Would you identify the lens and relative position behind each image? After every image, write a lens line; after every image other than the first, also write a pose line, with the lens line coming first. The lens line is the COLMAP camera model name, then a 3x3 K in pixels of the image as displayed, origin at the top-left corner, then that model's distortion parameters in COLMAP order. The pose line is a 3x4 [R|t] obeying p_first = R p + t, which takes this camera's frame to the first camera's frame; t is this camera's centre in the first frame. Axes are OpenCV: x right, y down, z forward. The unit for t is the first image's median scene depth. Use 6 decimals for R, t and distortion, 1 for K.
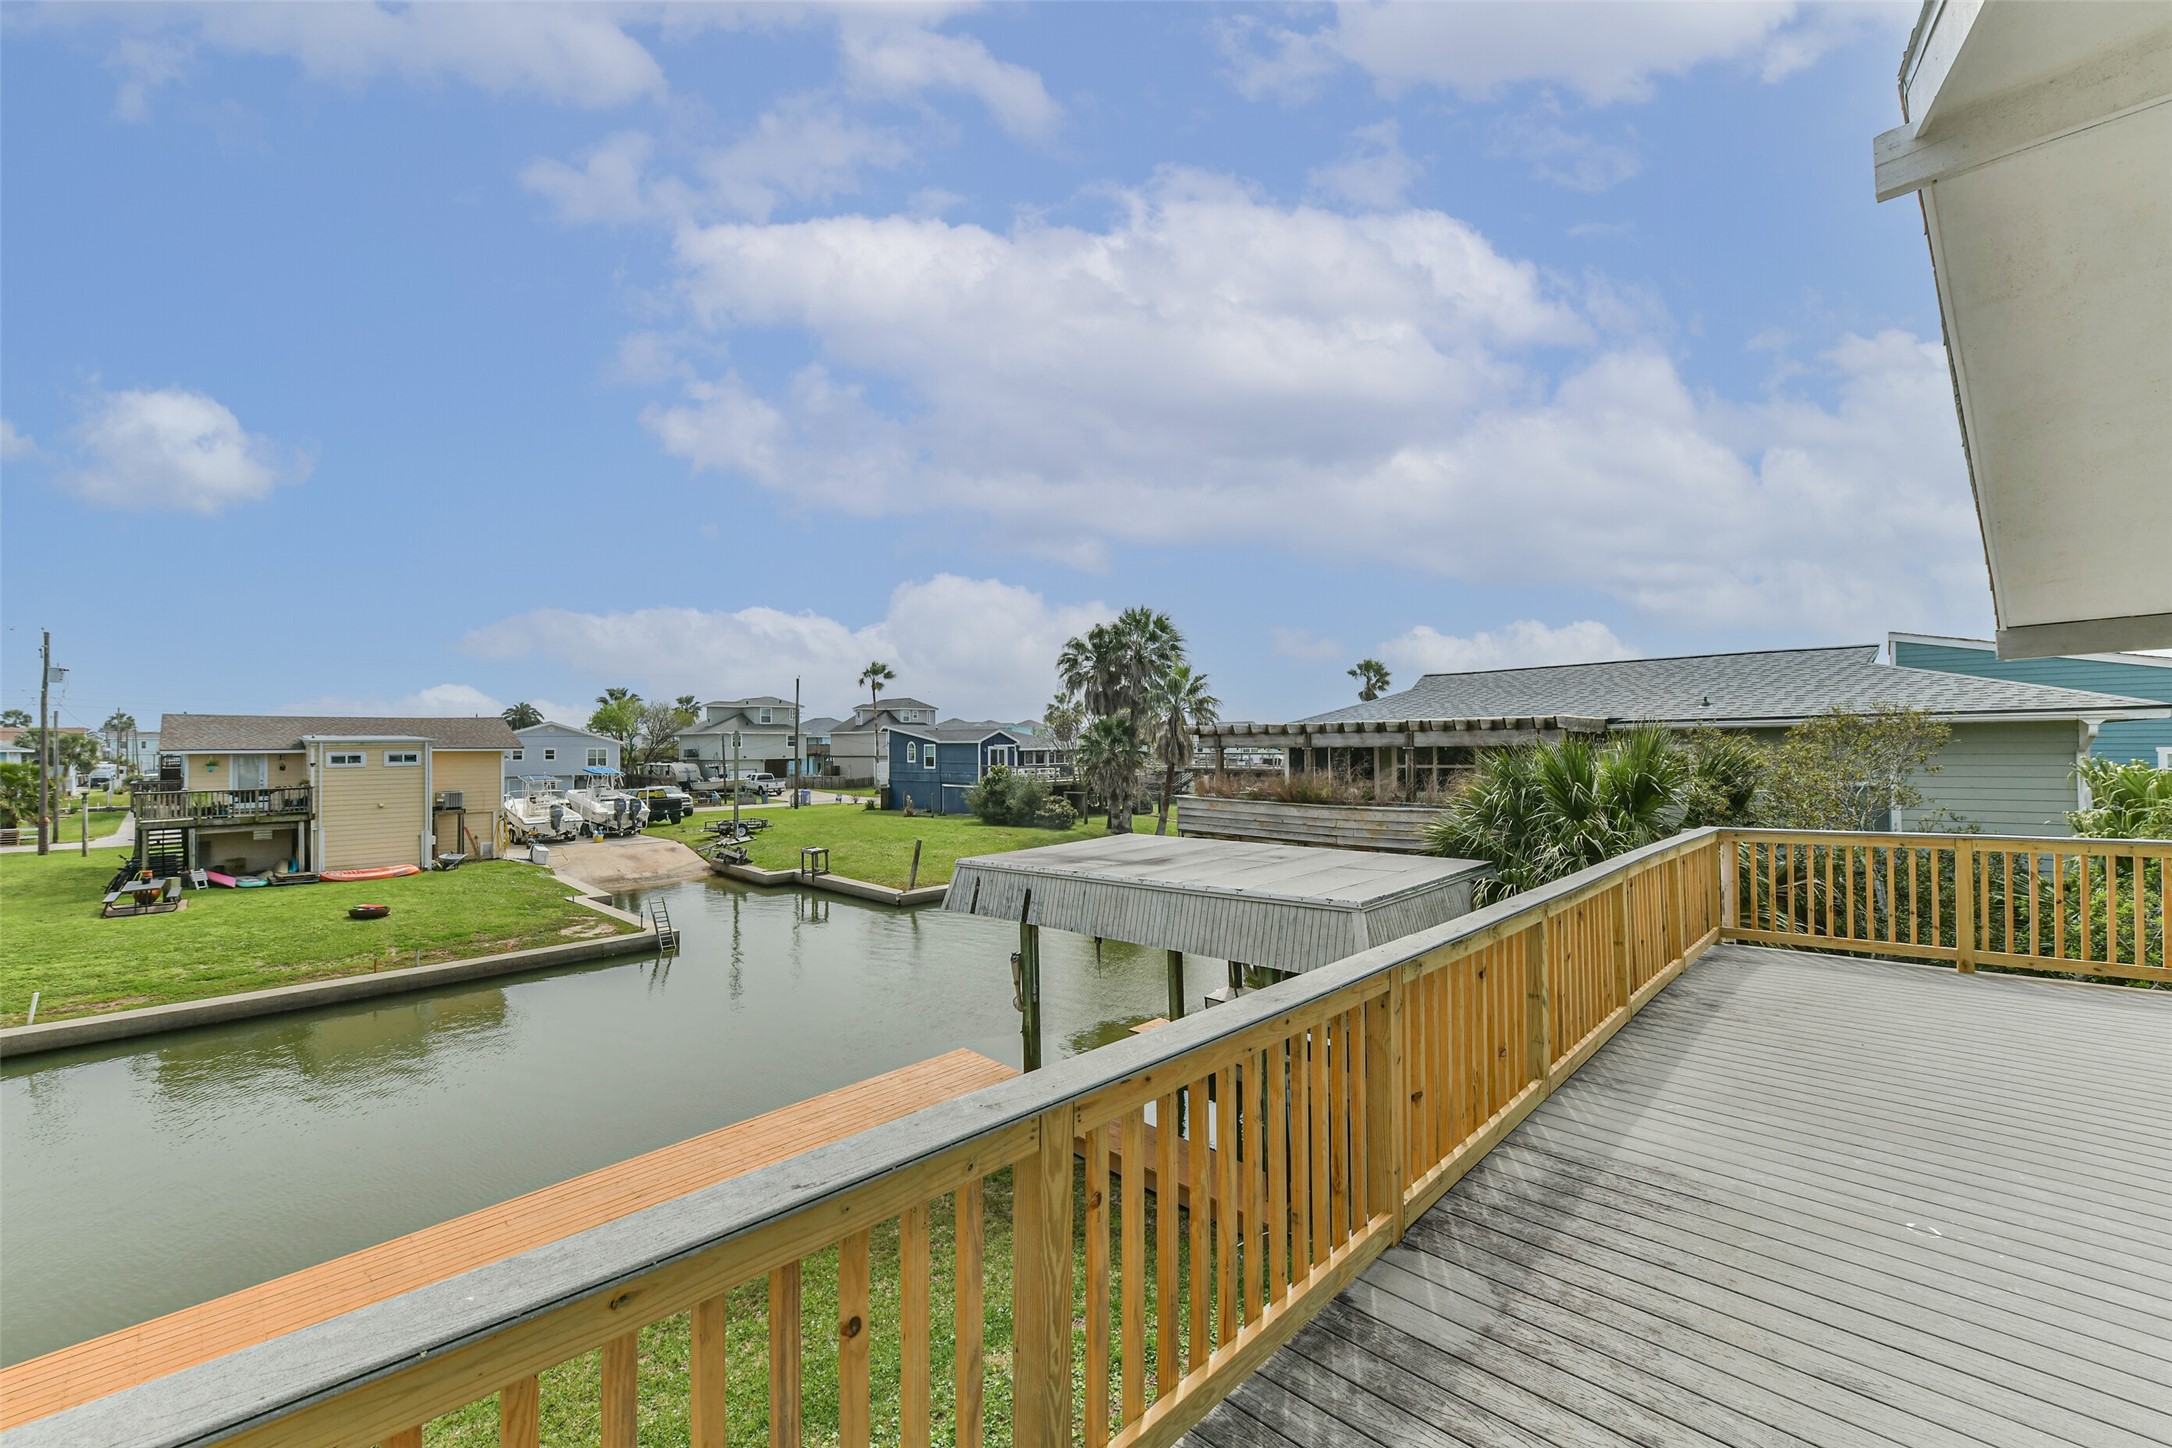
lens RADIAL K [[857.9, 0, 1088.4], [0, 857.9, 723.7], [0, 0, 1]] dist [-0.008527, -0.000023]
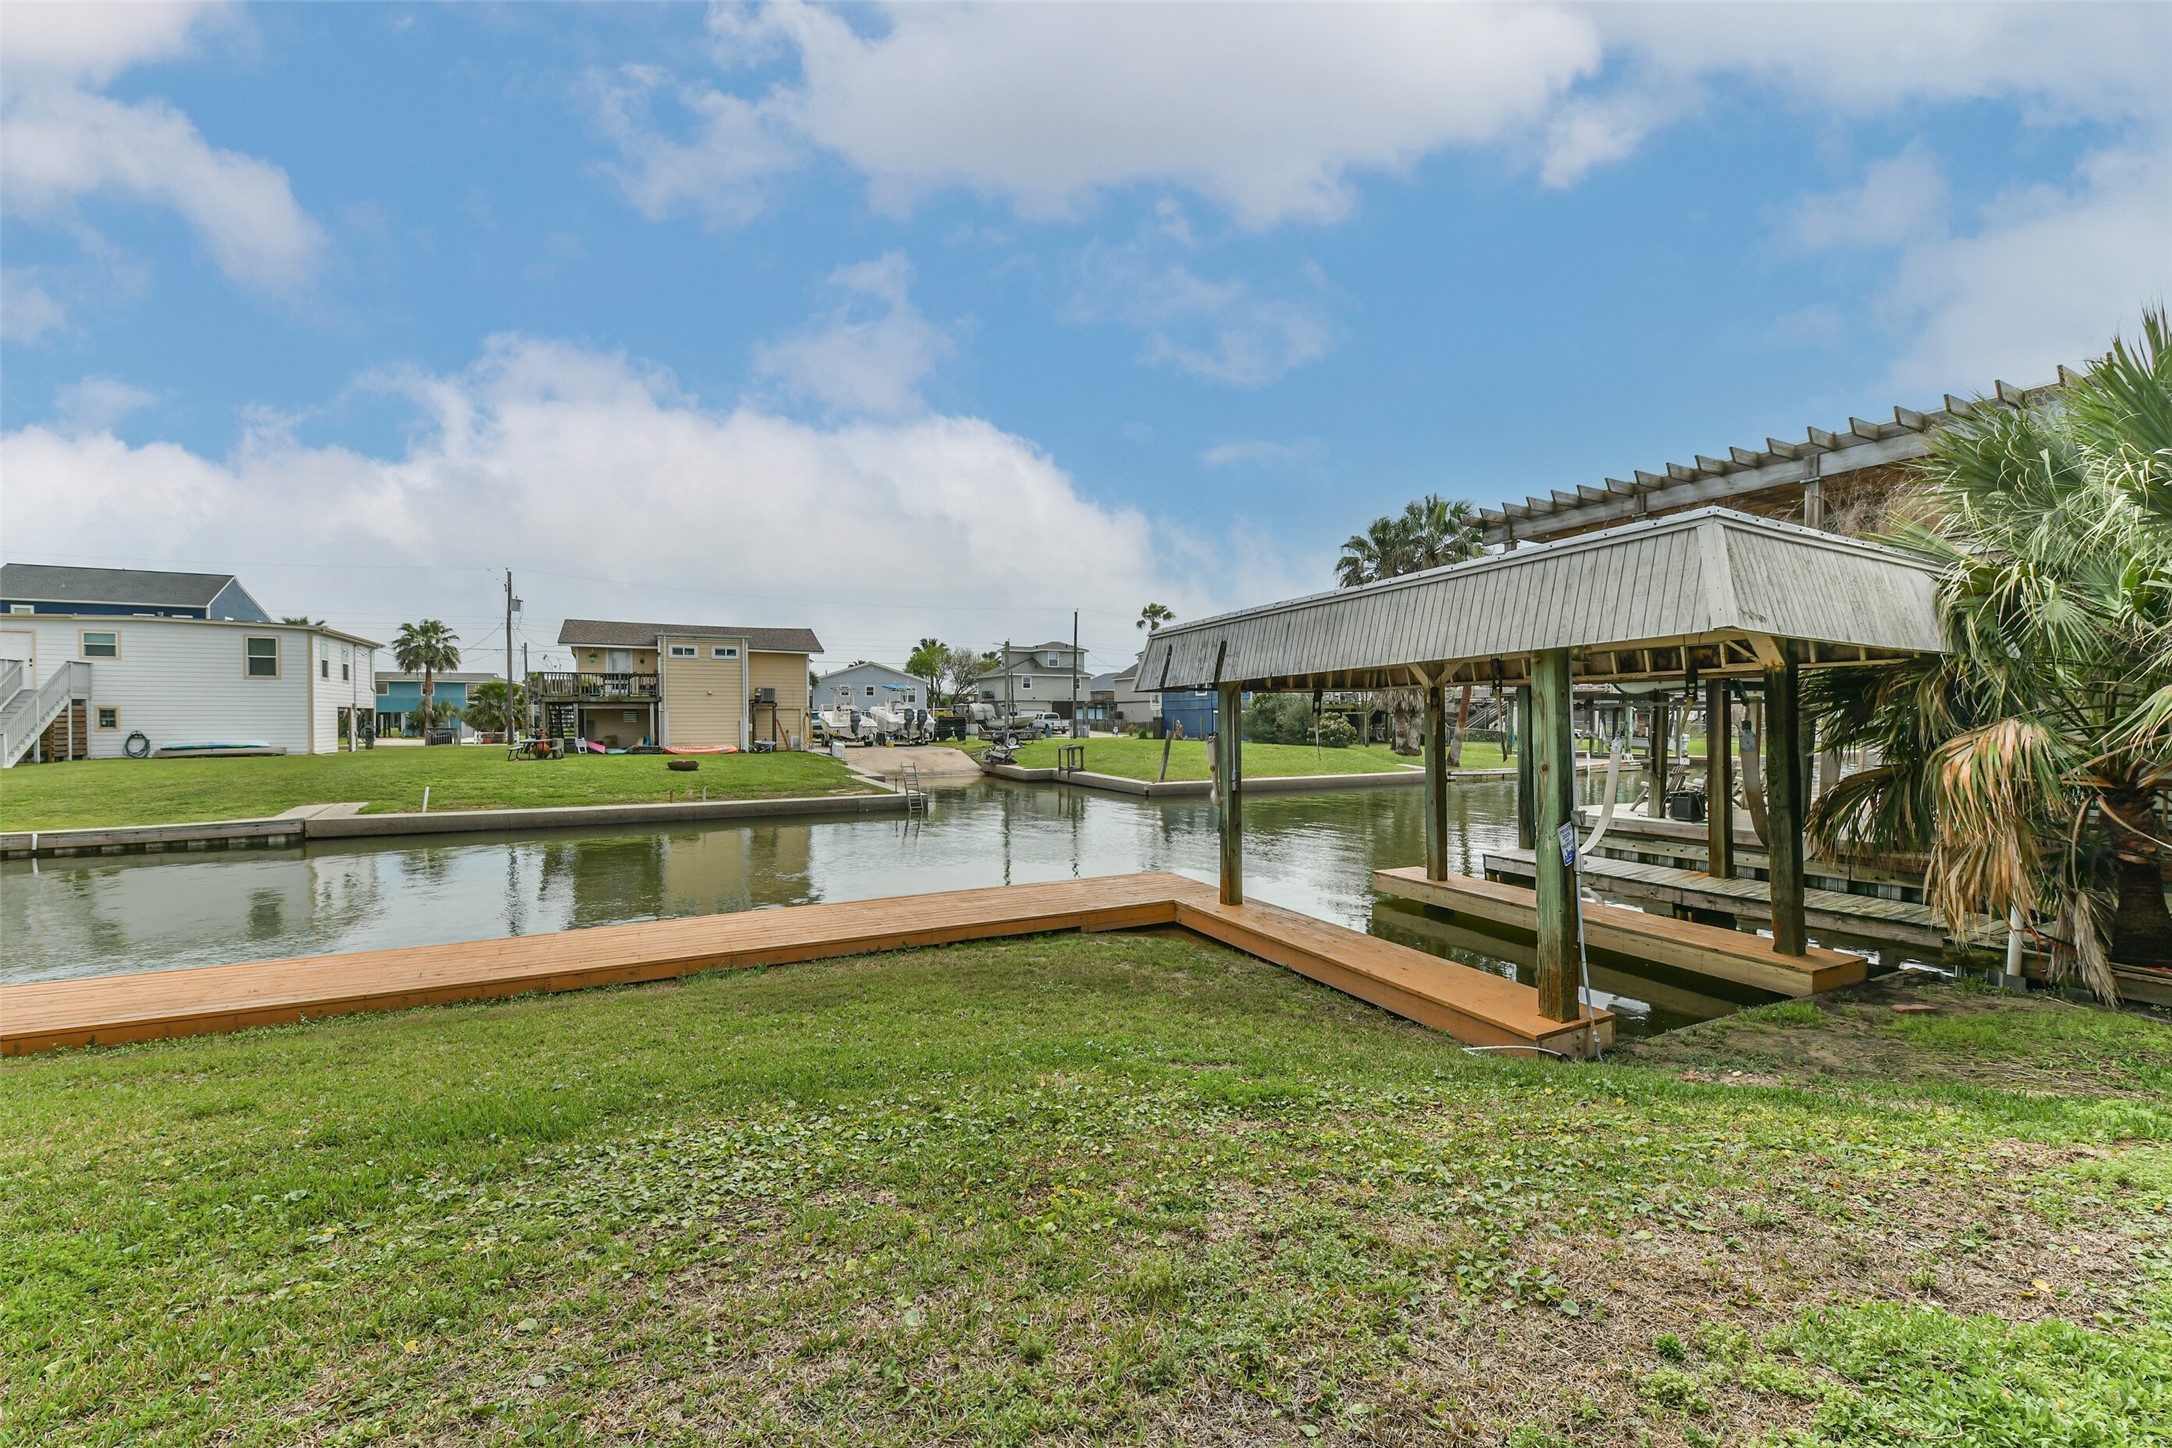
lens RADIAL K [[857.9, 0, 1088.4], [0, 857.9, 723.7], [0, 0, 1]] dist [-0.008527, -0.000023]
pose [[0.943312, 0.011259, -0.331717, 0.058676], [-0.000157, 0.999440, 0.033476, 0.188213], [0.331908, -0.031526, 0.942785, 0.162431]]
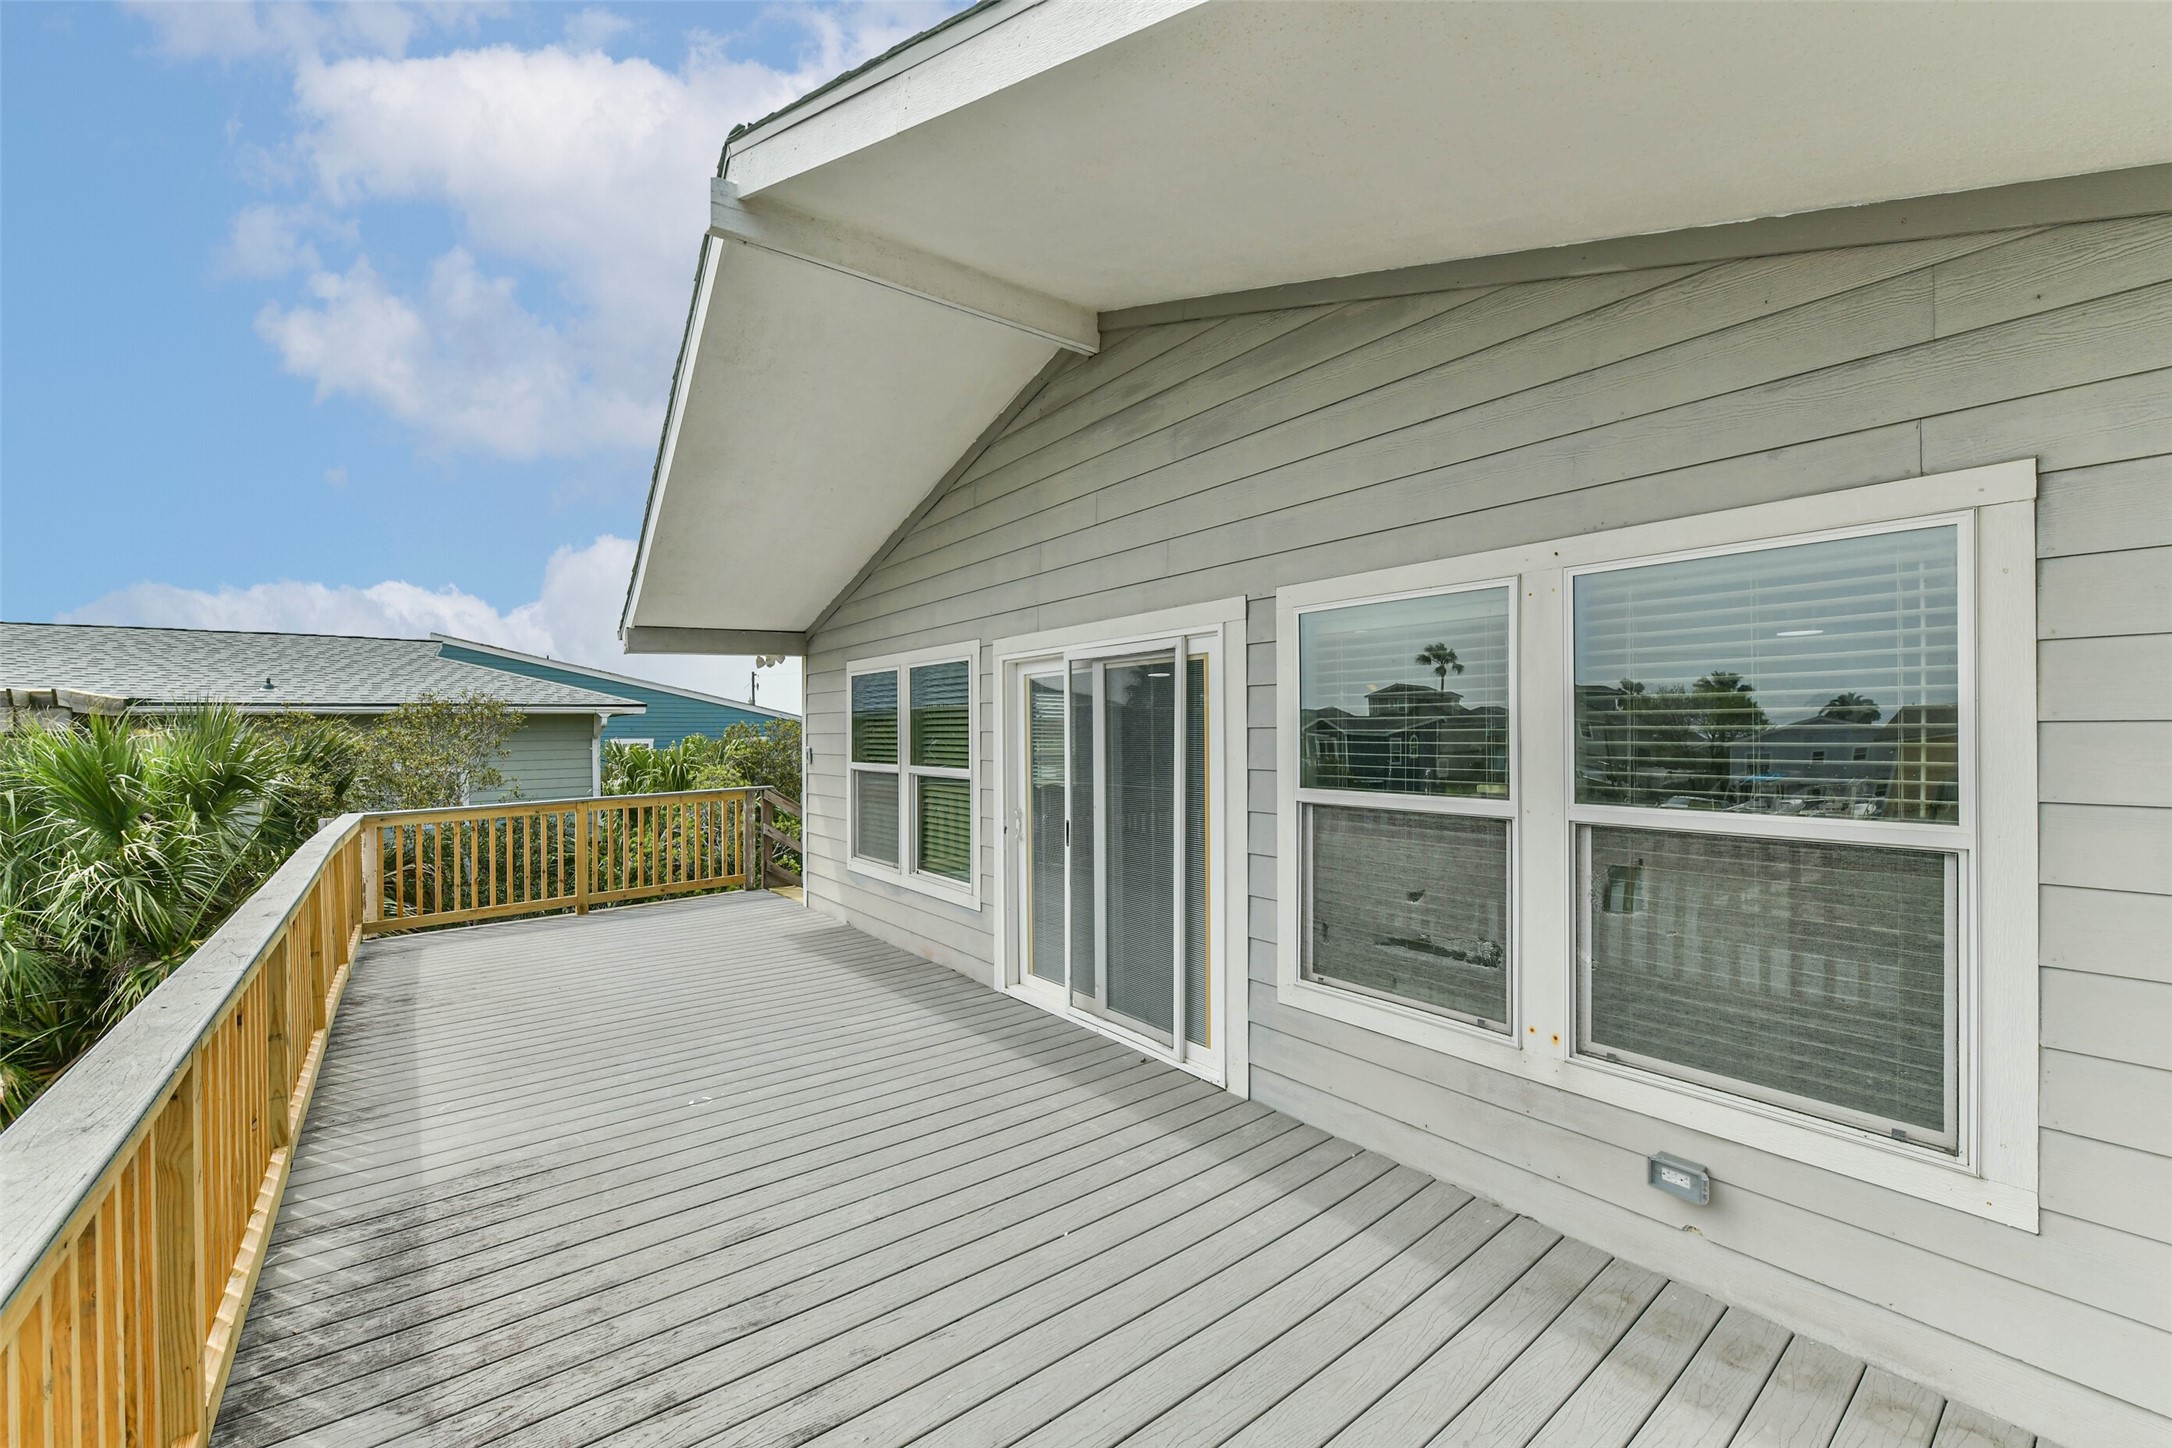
lens RADIAL K [[868.7, 0, 1086.0], [0, 868.7, 724.0], [0, 0, 1]] dist [-0.001241, -0.000369]
pose [[0.142616, 0.015002, 0.989664, -0.030480], [-0.017648, 0.999765, -0.012612, 0.011475], [-0.989621, -0.015667, 0.142847, 0.051308]]
